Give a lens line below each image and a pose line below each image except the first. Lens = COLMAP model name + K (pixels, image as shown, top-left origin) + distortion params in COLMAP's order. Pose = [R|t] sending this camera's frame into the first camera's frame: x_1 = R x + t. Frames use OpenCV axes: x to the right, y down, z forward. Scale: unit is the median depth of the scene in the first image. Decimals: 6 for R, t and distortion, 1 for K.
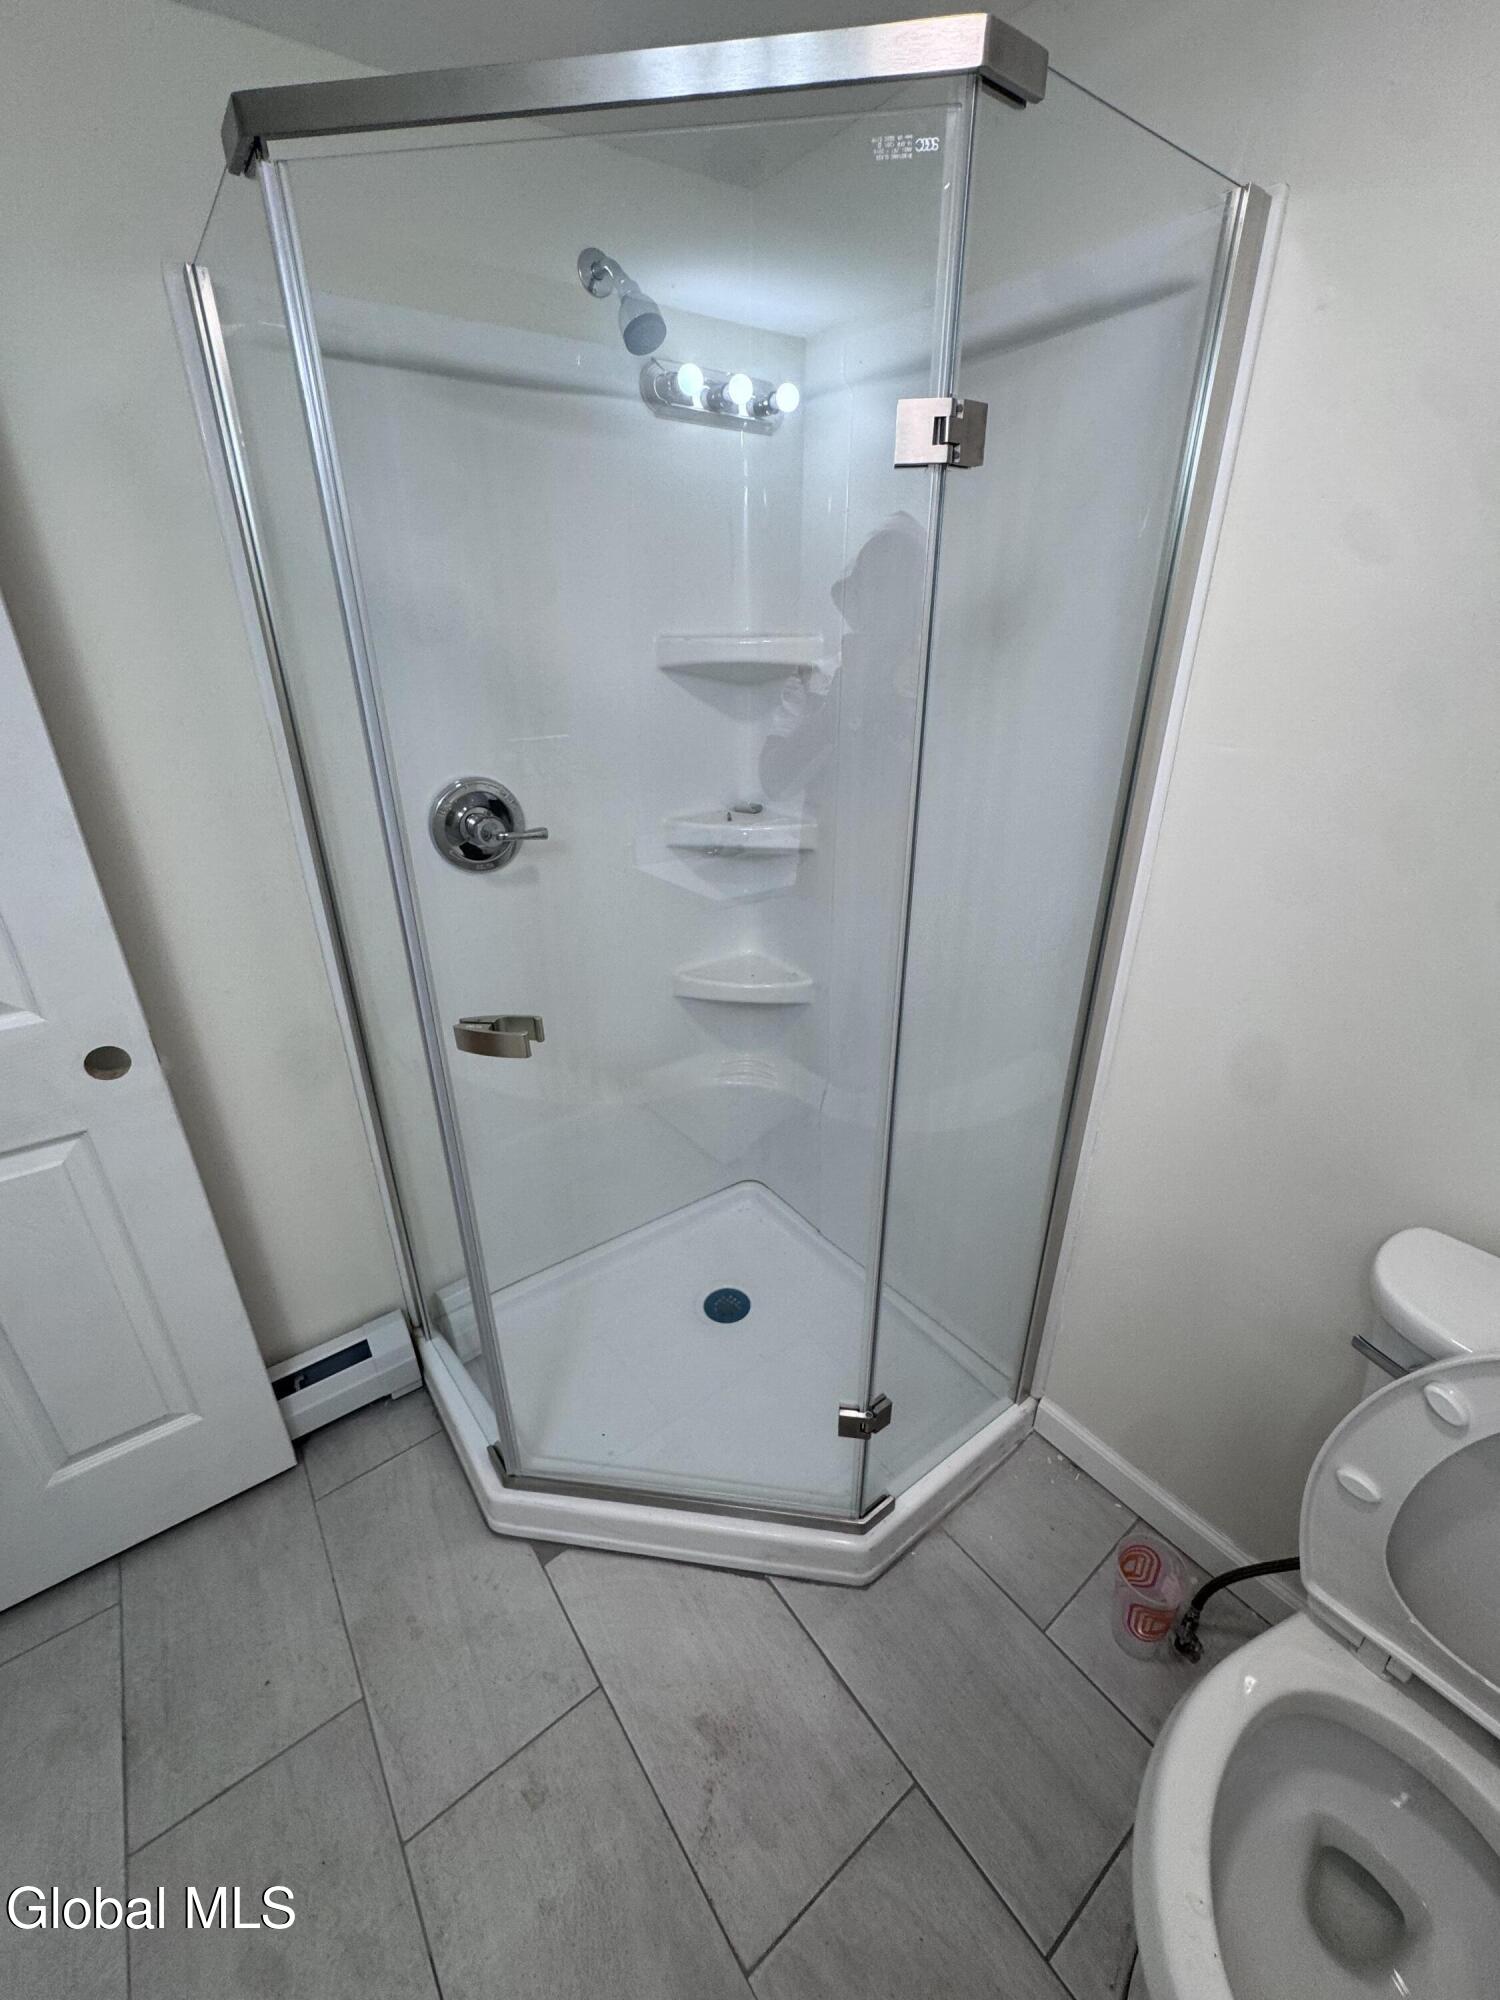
lens RADIAL K [[802.2, 0, 747.7], [0, 802.2, 998.6], [0, 0, 1]] dist [-0.001367, -0.000459]
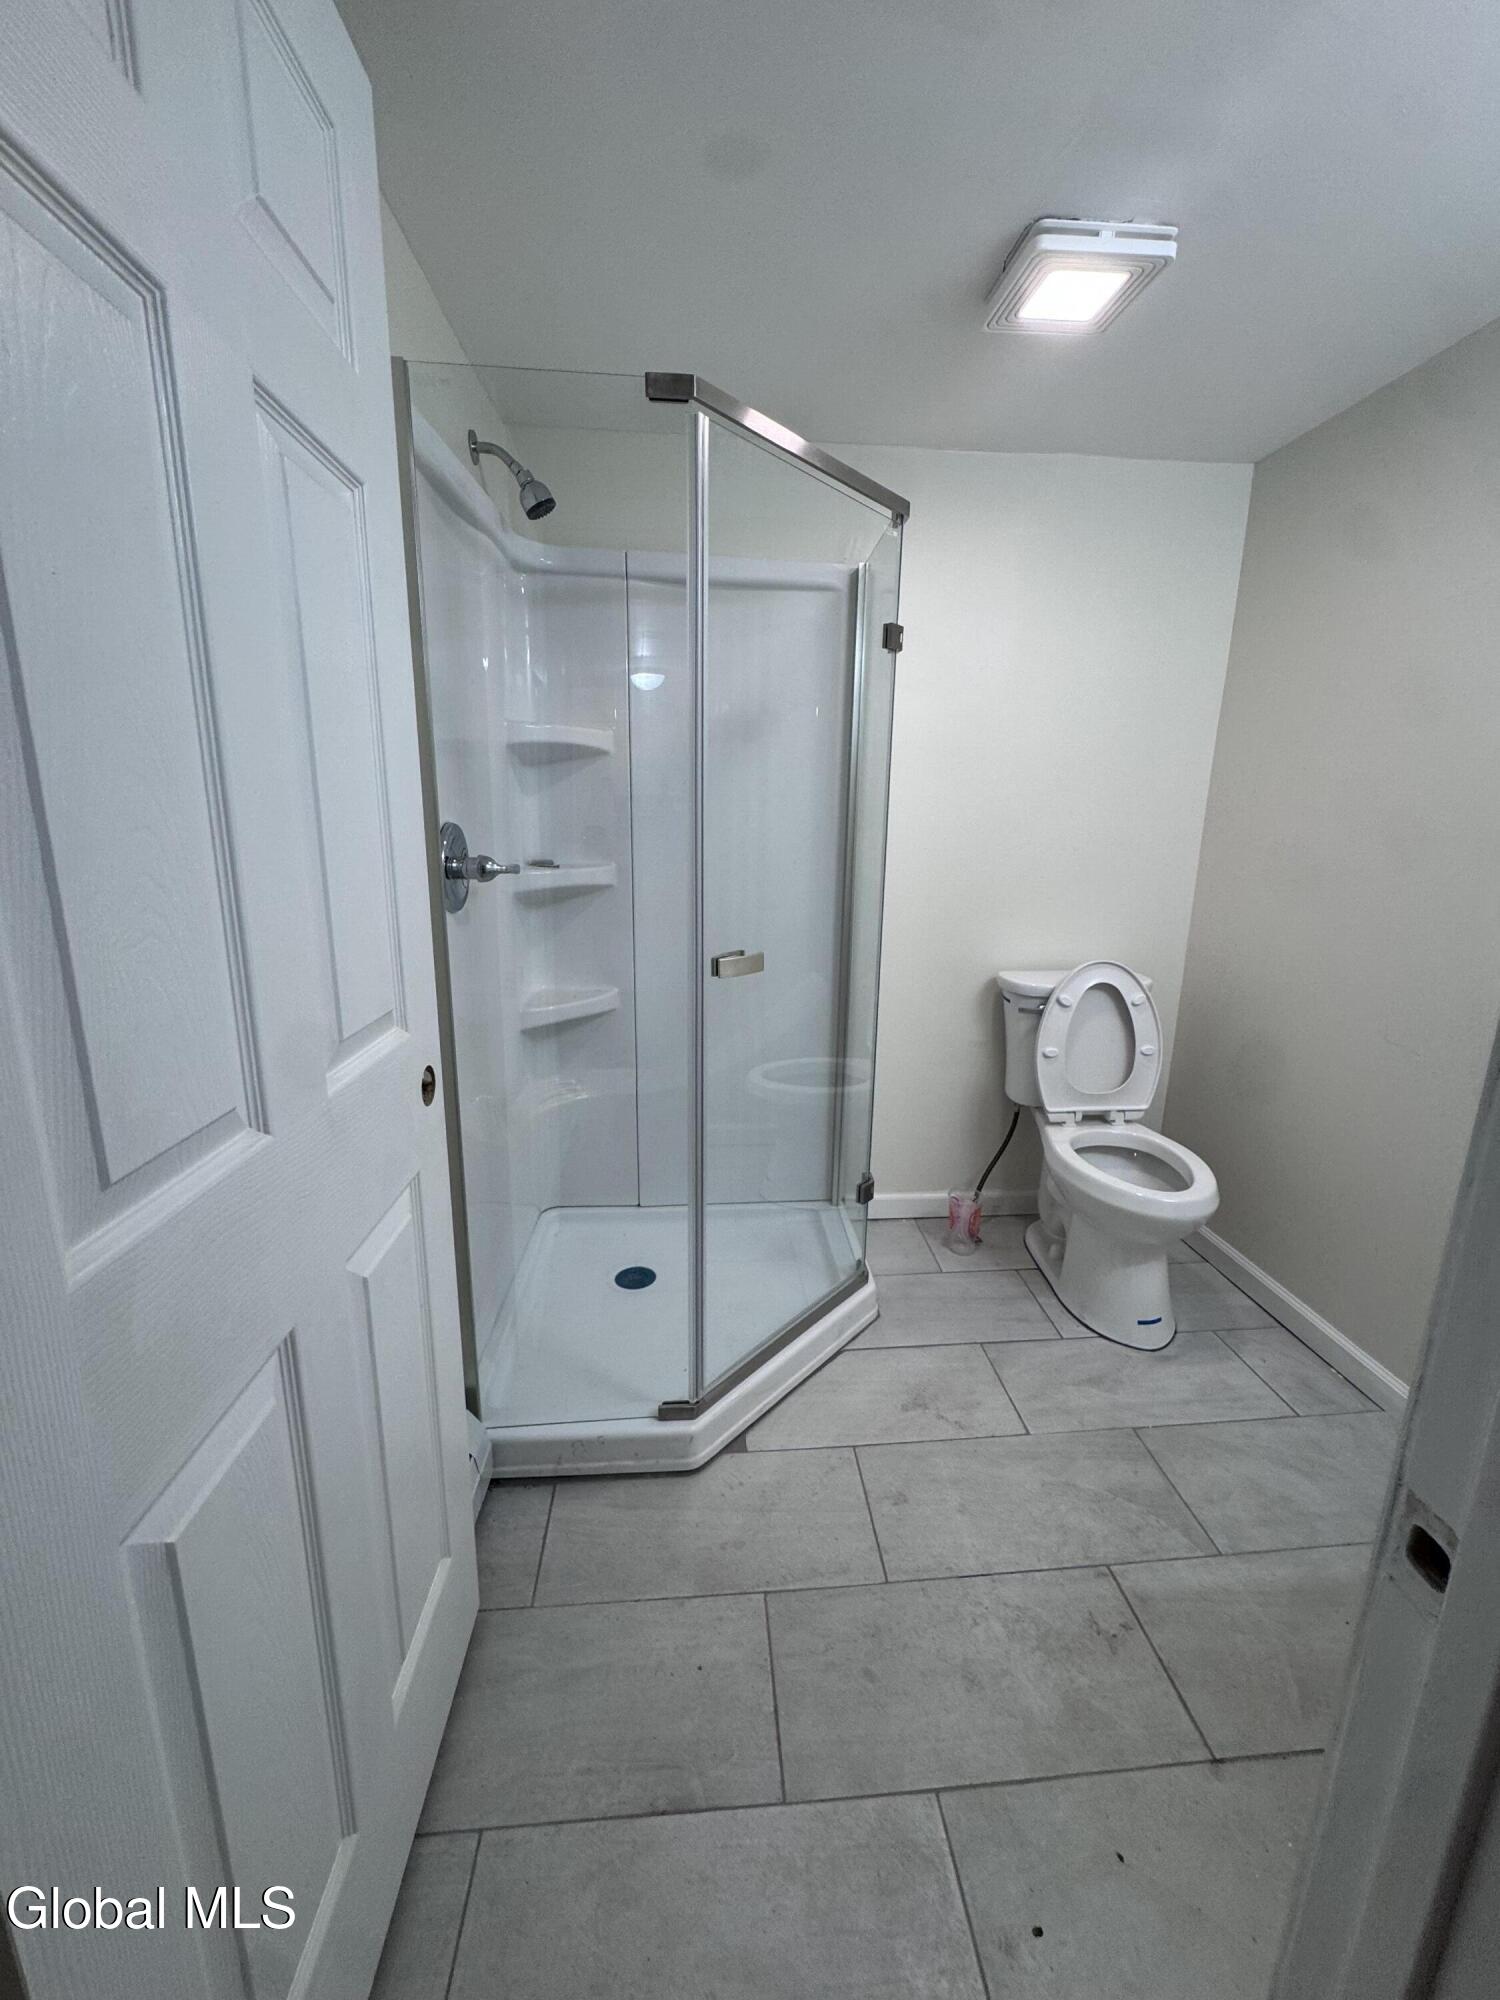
lens RADIAL K [[802.2, 0, 754.9], [0, 802.2, 999.5], [0, 0, 1]] dist [-0.001367, -0.000459]
pose [[0.536792, -0.179420, 0.824417, -1.184441], [0.325206, 0.945625, -0.005948, 0.099391], [-0.778522, 0.271298, 0.565952, 0.157922]]
